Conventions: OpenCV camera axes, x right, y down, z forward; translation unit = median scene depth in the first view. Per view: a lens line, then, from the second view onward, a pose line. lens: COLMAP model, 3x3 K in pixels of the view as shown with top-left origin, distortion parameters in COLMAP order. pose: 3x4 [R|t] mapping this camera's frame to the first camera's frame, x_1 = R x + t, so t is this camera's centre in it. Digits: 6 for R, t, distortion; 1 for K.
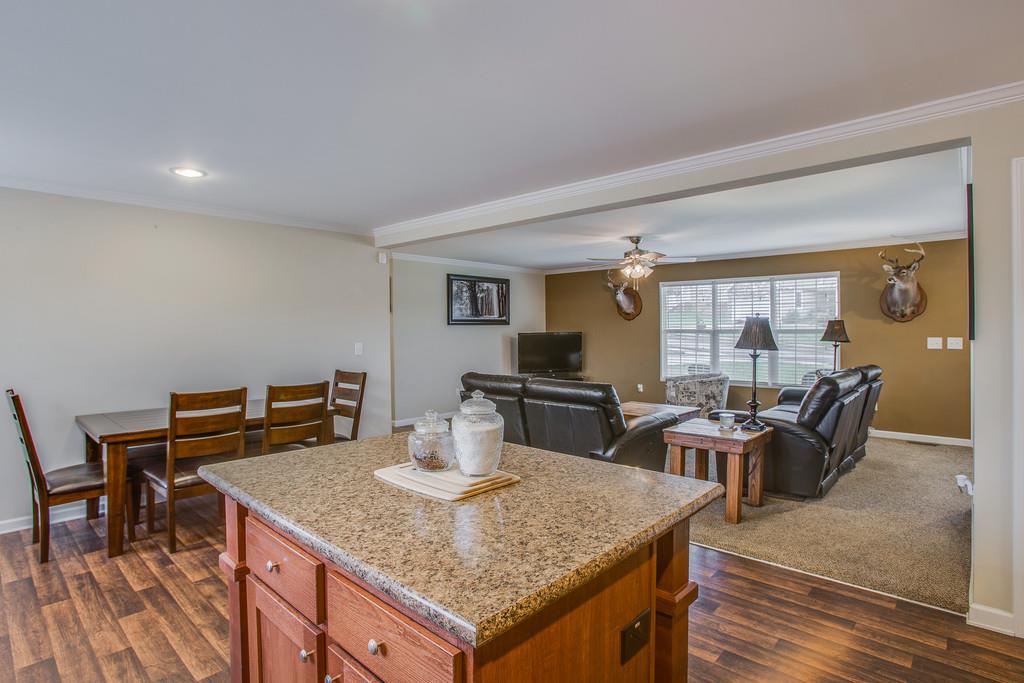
lens RADIAL K [[501.9, 0, 521.7], [0, 501.9, 331.3], [0, 0, 1]] dist [-0.008346, 0.009722]
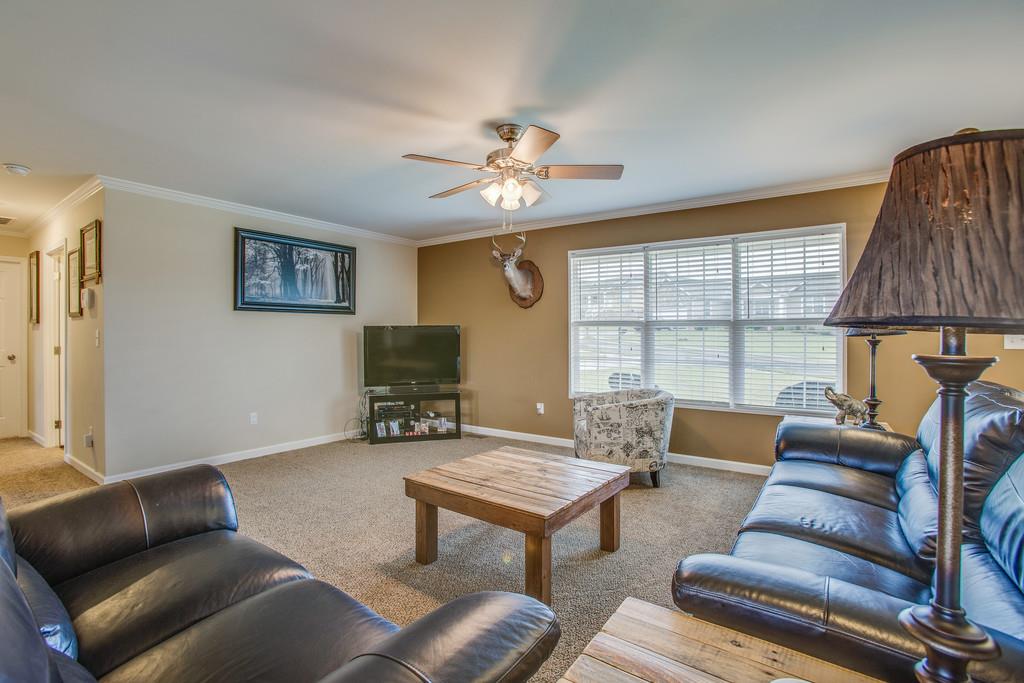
lens RADIAL K [[501.9, 0, 520.2], [0, 501.9, 335.1], [0, 0, 1]] dist [-0.008346, 0.009722]
pose [[0.990727, 0.008320, 0.135612, 0.168303], [-0.008316, 0.999965, -0.000591, 0.022069], [-0.135613, -0.000542, 0.990762, 0.485055]]
